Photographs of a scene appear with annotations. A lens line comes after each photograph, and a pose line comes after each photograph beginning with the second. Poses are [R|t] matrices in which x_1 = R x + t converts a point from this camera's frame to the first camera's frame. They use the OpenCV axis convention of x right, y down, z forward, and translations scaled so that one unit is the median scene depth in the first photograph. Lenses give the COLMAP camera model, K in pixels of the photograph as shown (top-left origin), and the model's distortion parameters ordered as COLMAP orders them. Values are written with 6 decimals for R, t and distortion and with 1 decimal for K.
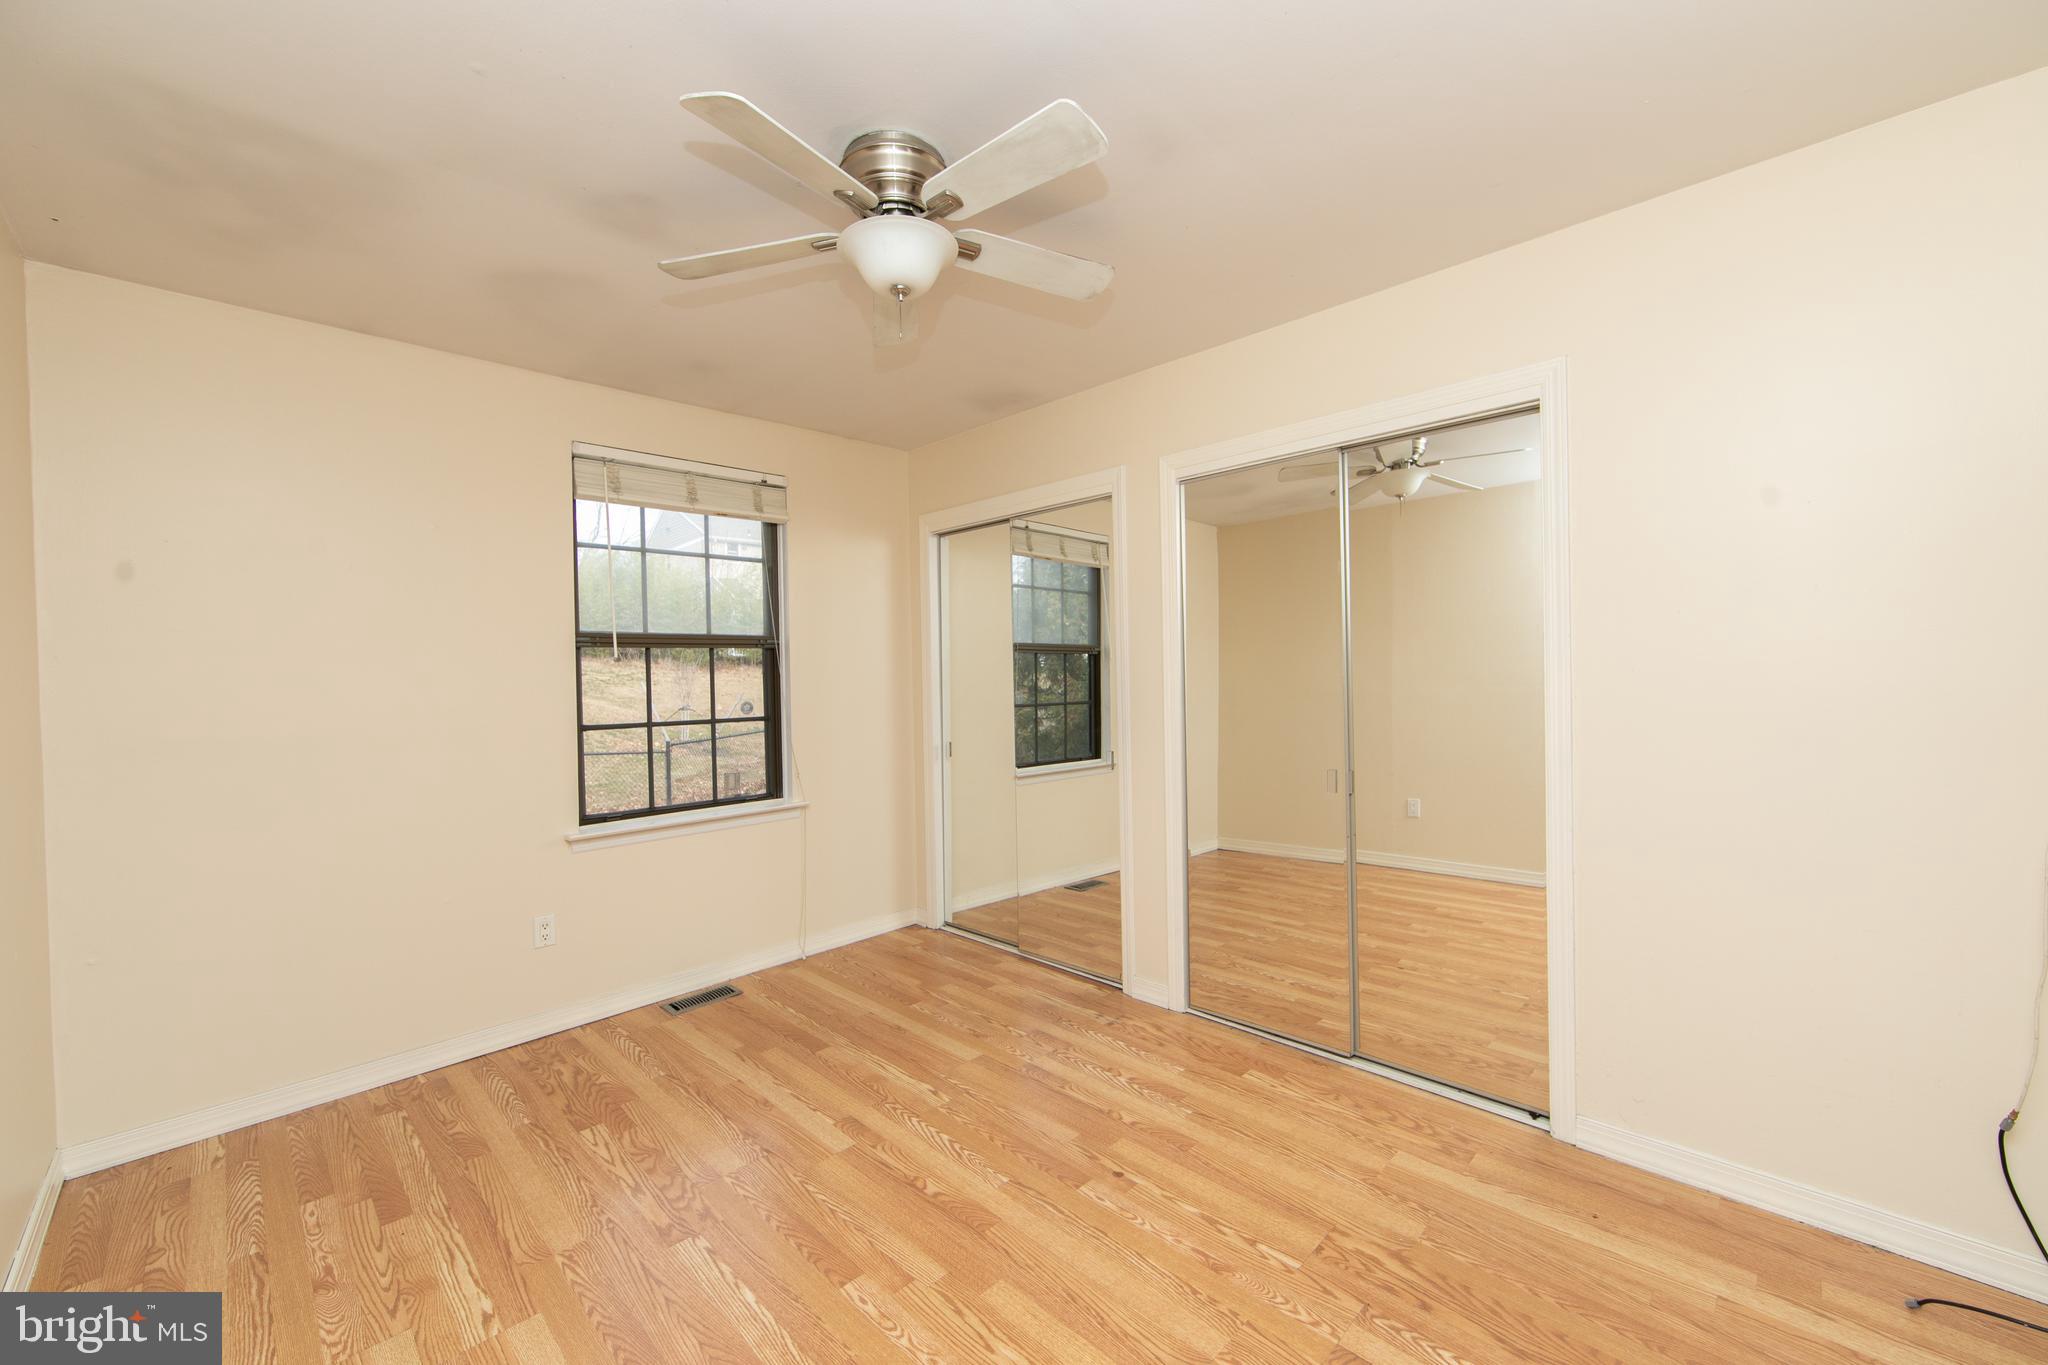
lens RADIAL K [[810.1, 0, 1024.0], [0, 810.1, 682.5], [0, 0, 1]] dist [-0.002303, -0.000379]
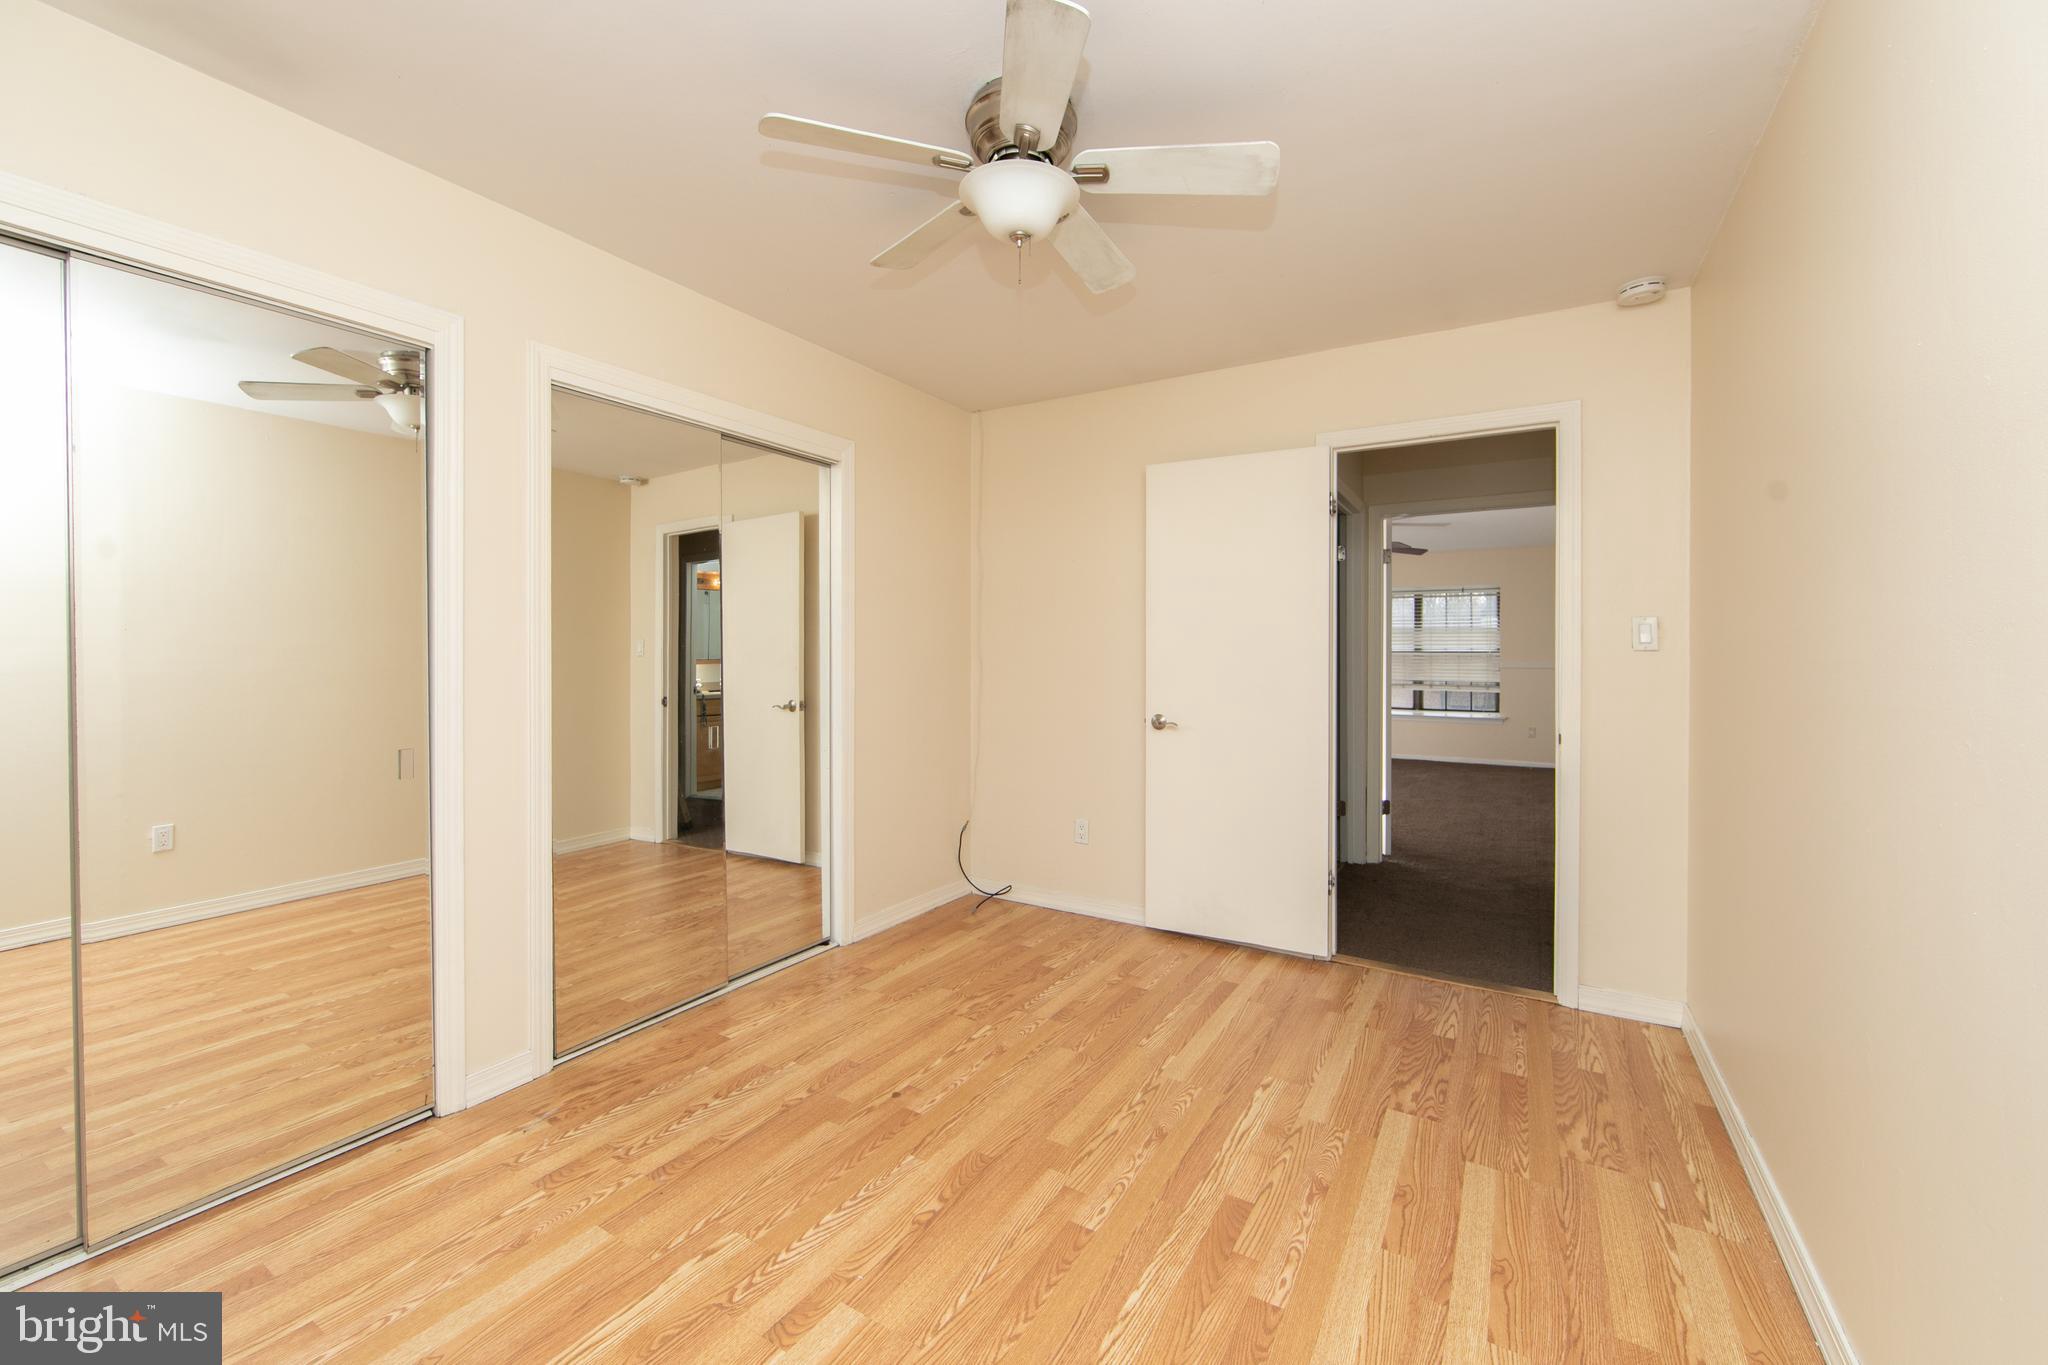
lens RADIAL K [[810.1, 0, 1024.0], [0, 810.1, 682.5], [0, 0, 1]] dist [-0.002303, -0.000379]
pose [[-0.237439, -0.016270, 0.971266, -0.899000], [0.007011, 0.999805, 0.018461, 0.033485], [-0.971377, 0.011193, -0.237279, 1.005984]]
